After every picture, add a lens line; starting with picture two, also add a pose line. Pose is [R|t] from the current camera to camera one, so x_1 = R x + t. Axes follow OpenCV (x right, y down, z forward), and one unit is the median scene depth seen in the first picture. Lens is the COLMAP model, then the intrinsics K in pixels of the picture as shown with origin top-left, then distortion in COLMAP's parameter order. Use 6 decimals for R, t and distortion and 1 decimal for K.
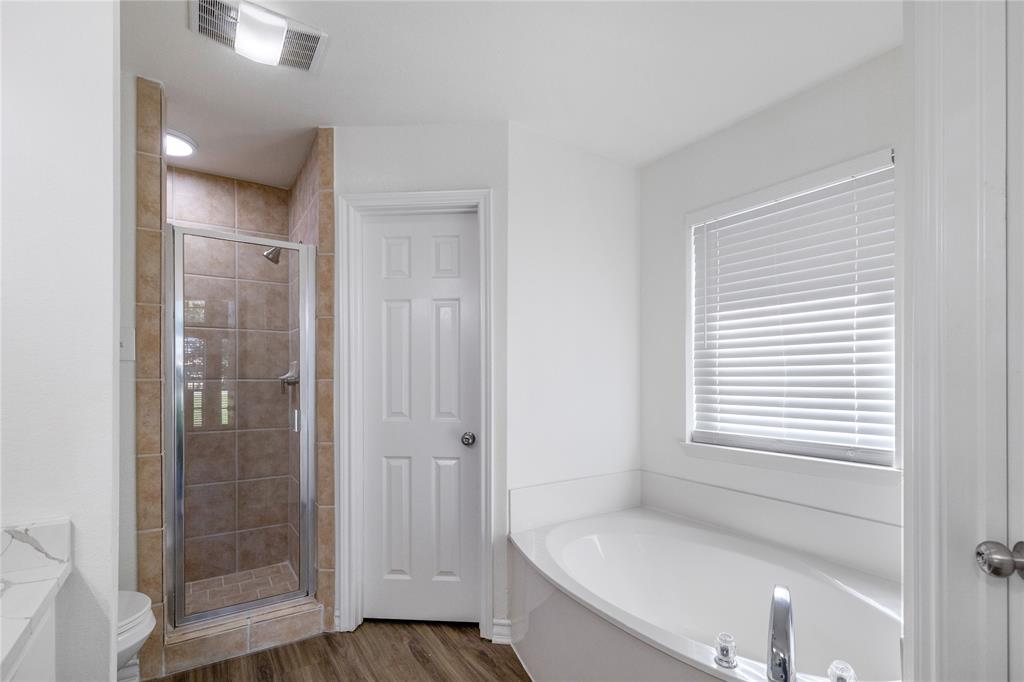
lens RADIAL K [[478.9, 0, 511.1], [0, 478.9, 377.5], [0, 0, 1]] dist [-0.000198, -0.000258]
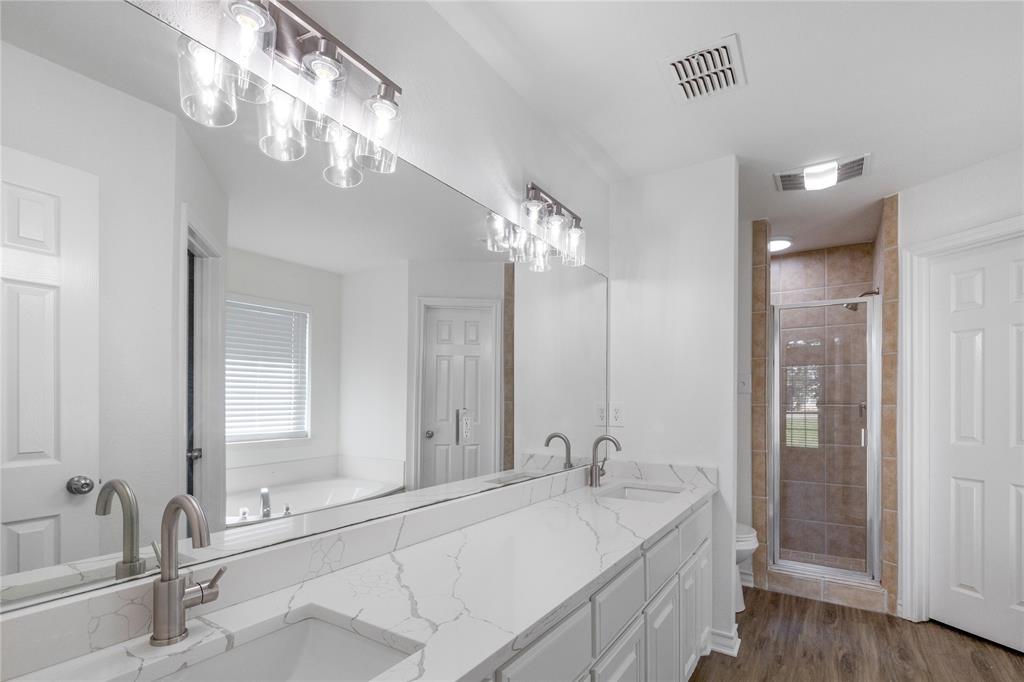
lens RADIAL K [[495.5, 0, 508.4], [0, 495.5, 401.2], [0, 0, 1]] dist [0.003640, 0.001032]
pose [[0.397395, 0.000452, -0.917648, 0.380763], [-0.001338, 0.999999, -0.000087, -0.004574], [0.917647, 0.001262, 0.397395, -0.380099]]
